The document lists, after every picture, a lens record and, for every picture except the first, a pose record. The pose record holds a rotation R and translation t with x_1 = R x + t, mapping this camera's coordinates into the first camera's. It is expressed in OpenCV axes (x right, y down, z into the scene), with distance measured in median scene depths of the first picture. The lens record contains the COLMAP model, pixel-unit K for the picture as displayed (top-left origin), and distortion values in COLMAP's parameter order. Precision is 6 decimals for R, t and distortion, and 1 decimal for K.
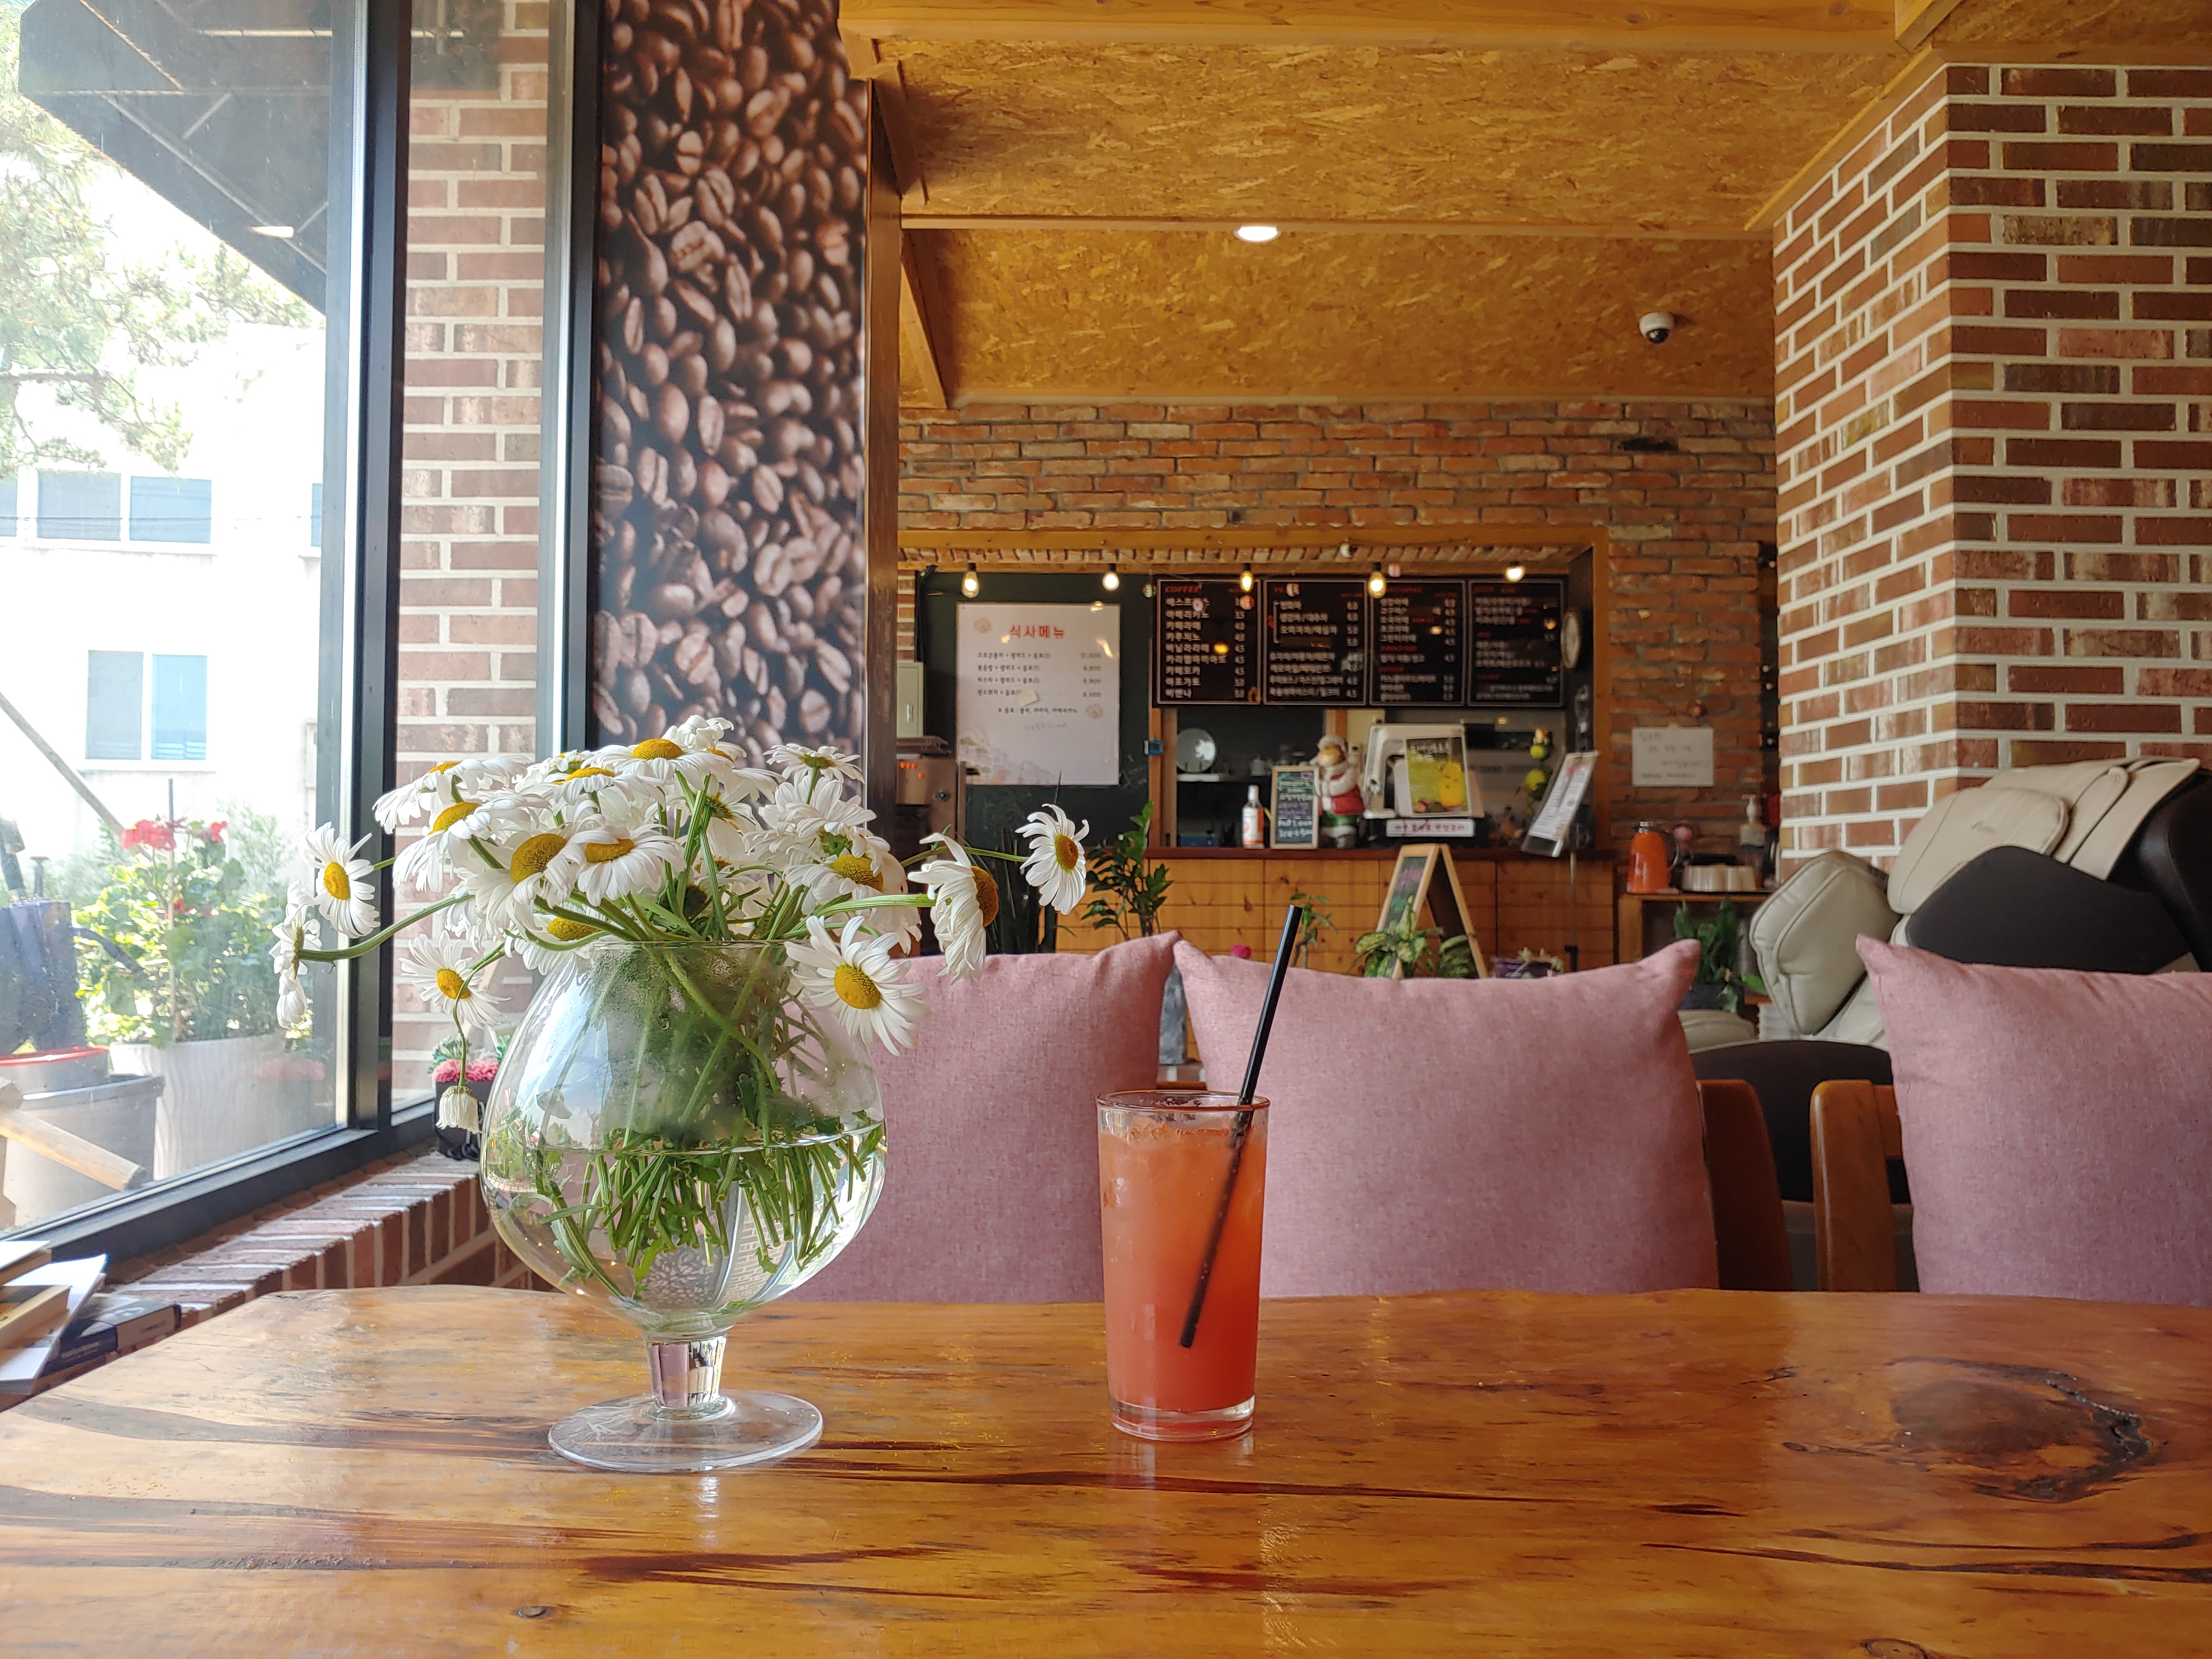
lens RADIAL K [[1687.1, 0, 1109.1], [0, 1687.1, 836.6], [0, 0, 1]] dist [-0.007614, -0.002994]
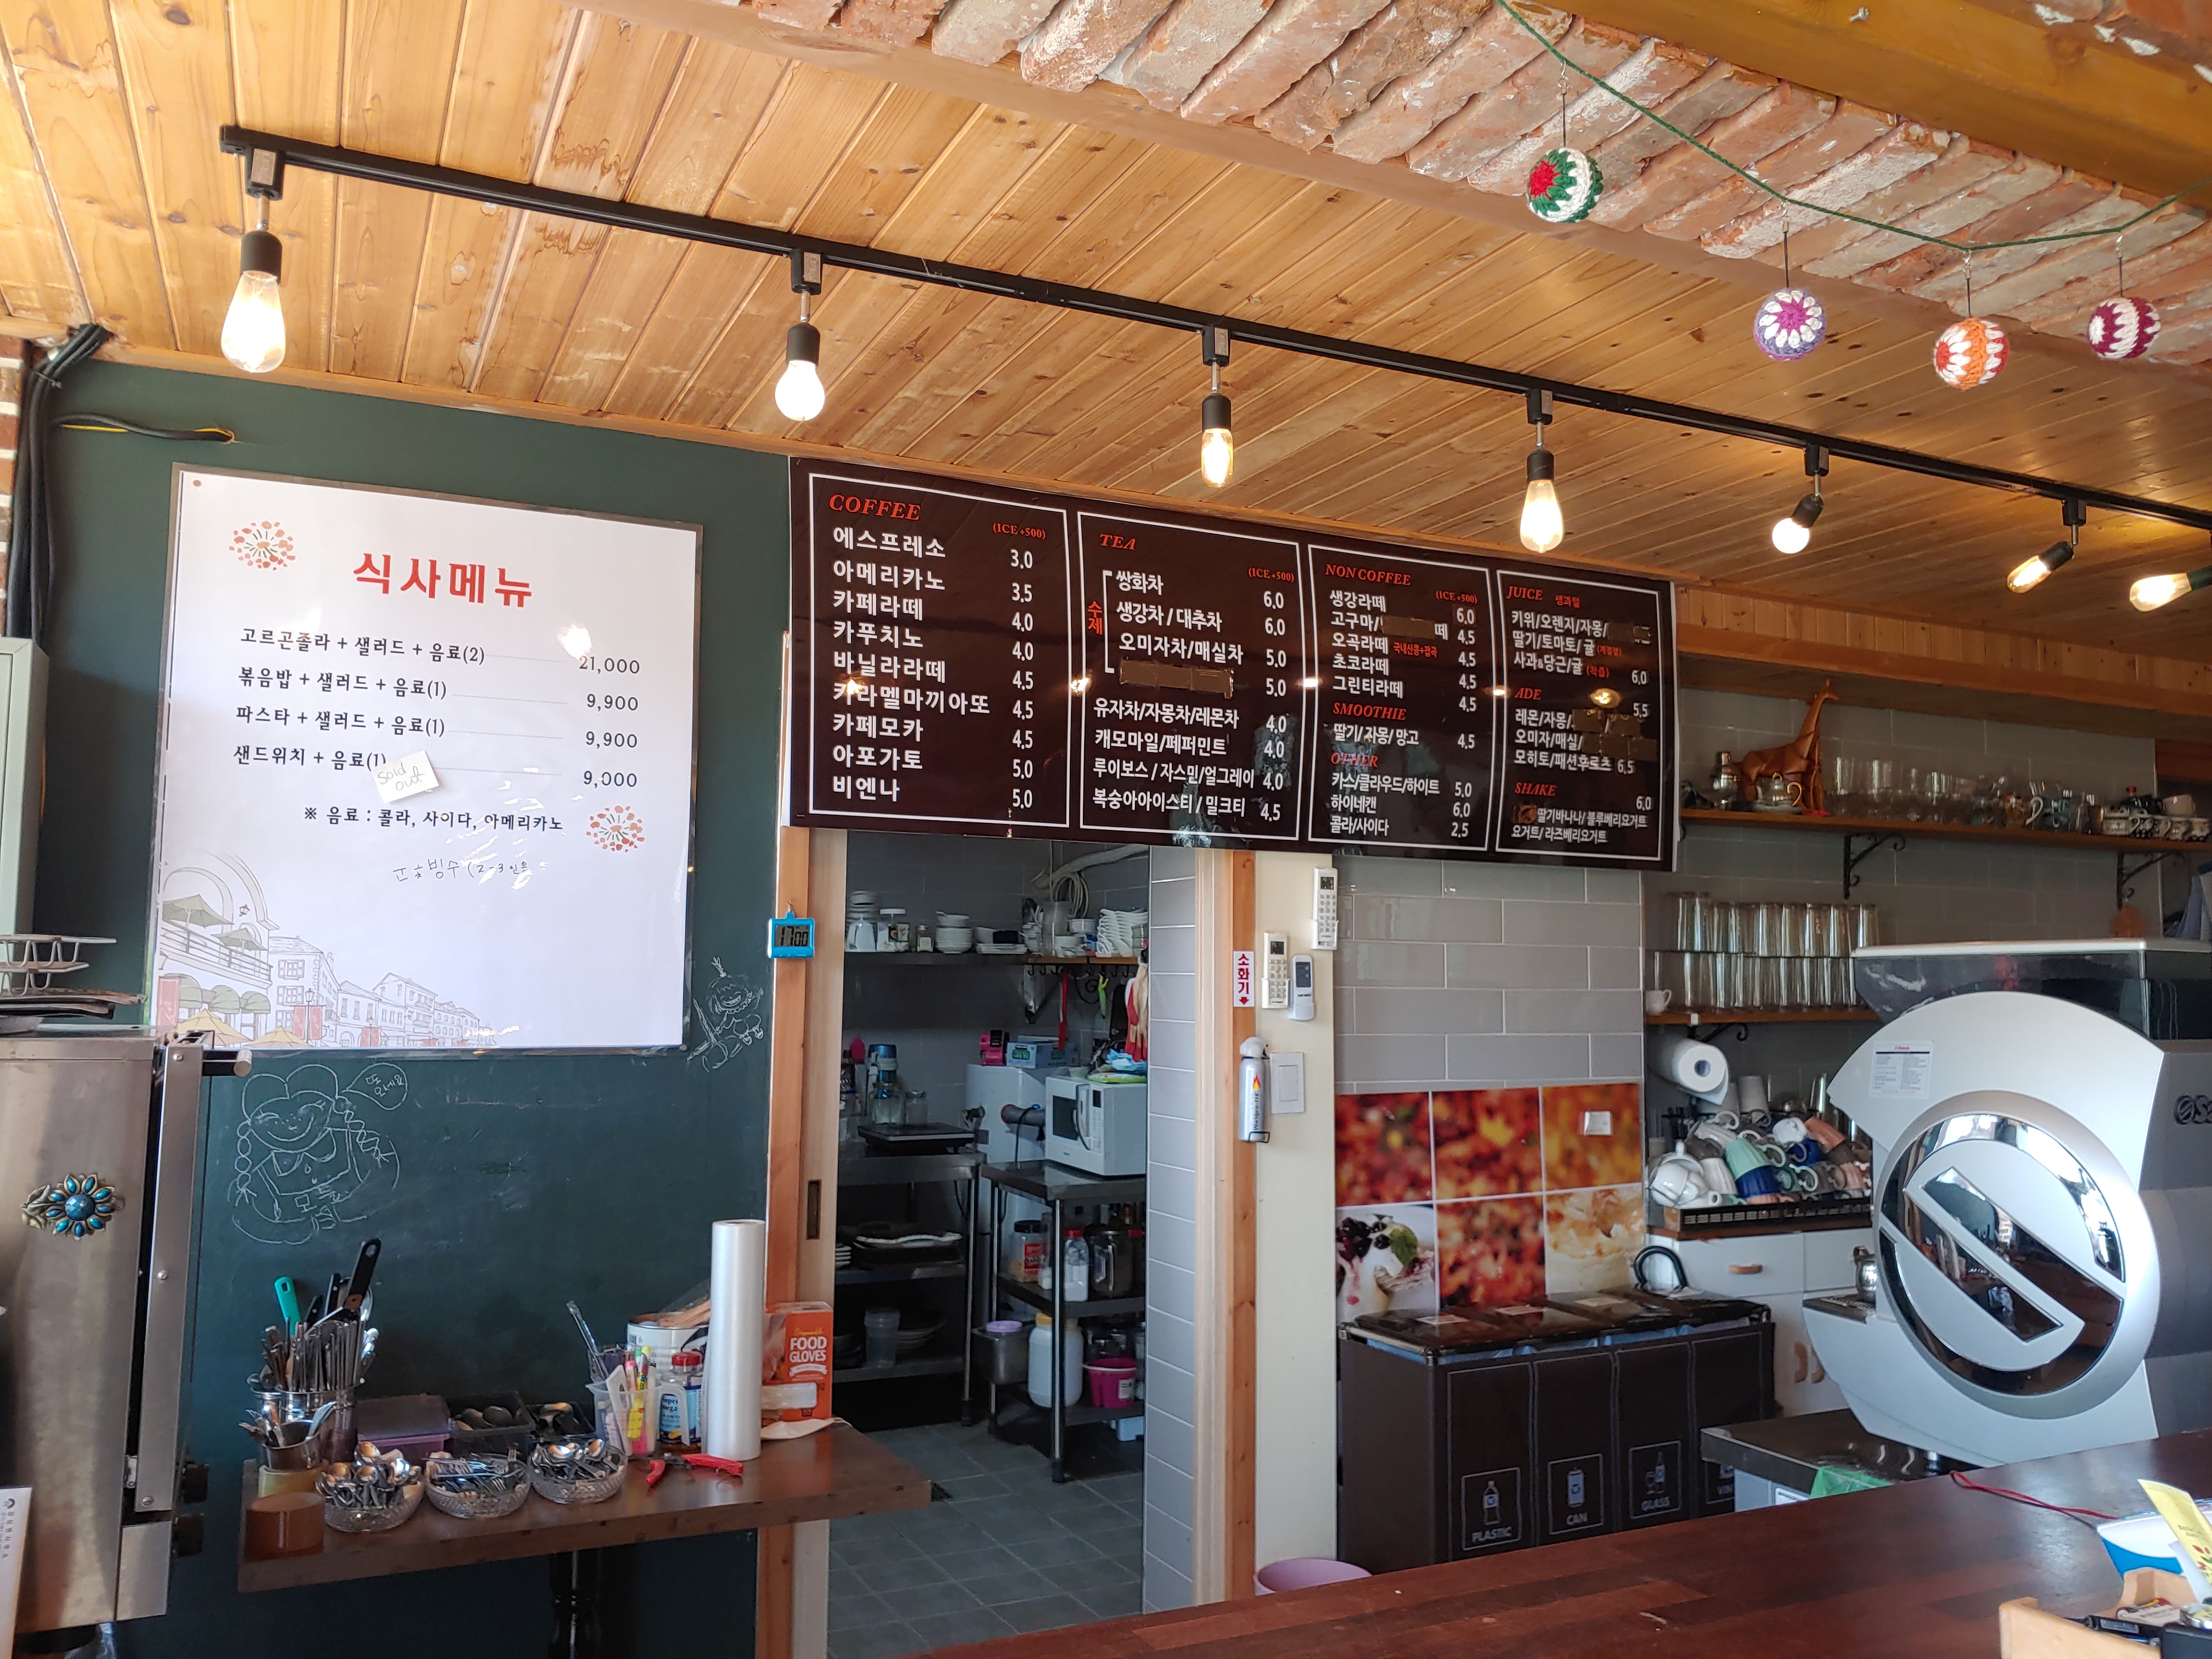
lens RADIAL K [[1687.1, 0, 1119.5], [0, 1687.1, 830.4], [0, 0, 1]] dist [-0.007614, -0.002994]
pose [[0.903080, 0.043050, 0.427309, -0.062691], [-0.015005, 0.997519, -0.068785, -0.052099], [-0.429210, 0.055707, 0.901485, 0.650155]]
